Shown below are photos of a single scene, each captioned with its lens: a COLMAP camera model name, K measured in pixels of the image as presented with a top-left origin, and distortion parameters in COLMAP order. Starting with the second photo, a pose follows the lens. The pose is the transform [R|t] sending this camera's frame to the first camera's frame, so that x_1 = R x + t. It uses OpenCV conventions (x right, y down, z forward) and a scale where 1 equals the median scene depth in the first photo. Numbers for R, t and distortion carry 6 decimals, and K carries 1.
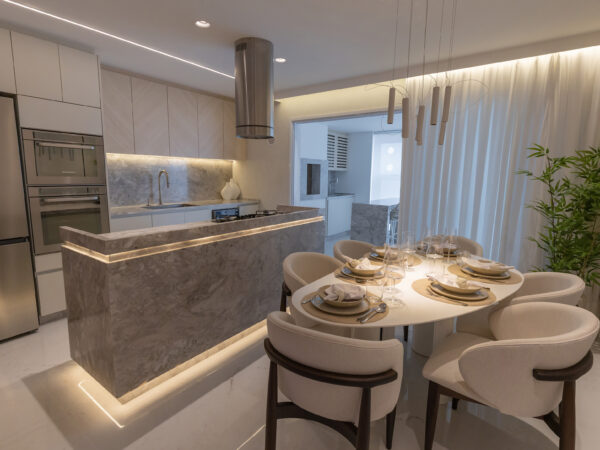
lens RADIAL K [[314.7, 0, 293.3], [0, 314.7, 219.3], [0, 0, 1]] dist [0.001904, 0.000799]
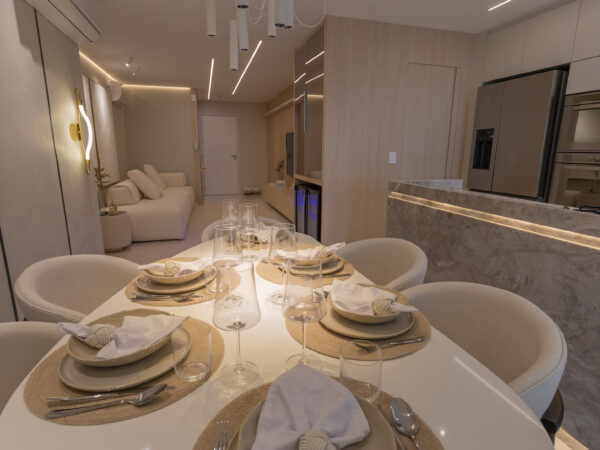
lens RADIAL K [[329.6, 0, 300.0], [0, 329.6, 225.0], [0, 0, 1]] dist [-0.022074, -0.000193]
pose [[-0.603724, 0.159658, -0.781042, 0.596967], [-0.123406, 0.949213, 0.289423, -0.087304], [0.787584, 0.271117, -0.553360, 1.043540]]
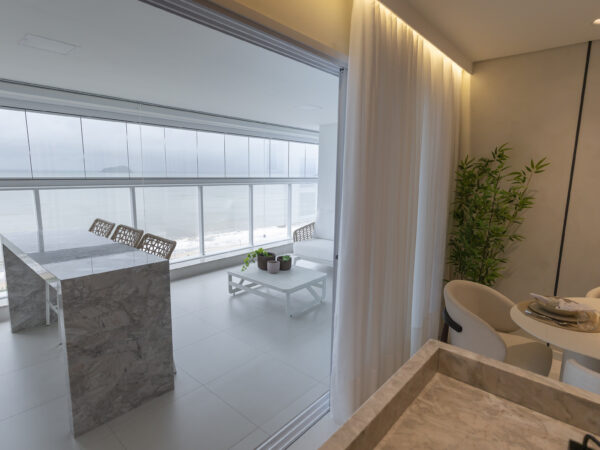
lens RADIAL K [[332.6, 0, 298.9], [0, 332.6, 223.4], [0, 0, 1]] dist [0.000715, -0.001392]
pose [[0.083917, -0.166176, 0.982519, -0.254411], [0.125386, 0.979921, 0.155028, -0.274043], [-0.988553, 0.110185, 0.103068, 1.466535]]
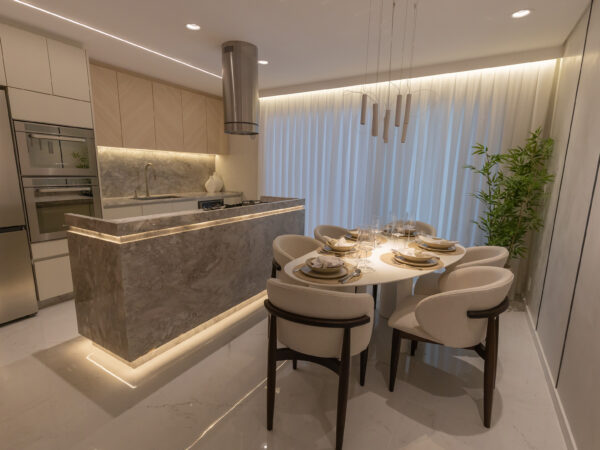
lens RADIAL K [[300.1, 0, 300.0], [0, 300.1, 225.0], [0, 0, 1]] dist [0.003461, 0.000485]
pose [[0.994342, -0.013212, 0.105403, -0.039450], [0.009077, 0.999174, 0.039612, 0.023378], [-0.105839, -0.038431, 0.993640, -0.090581]]
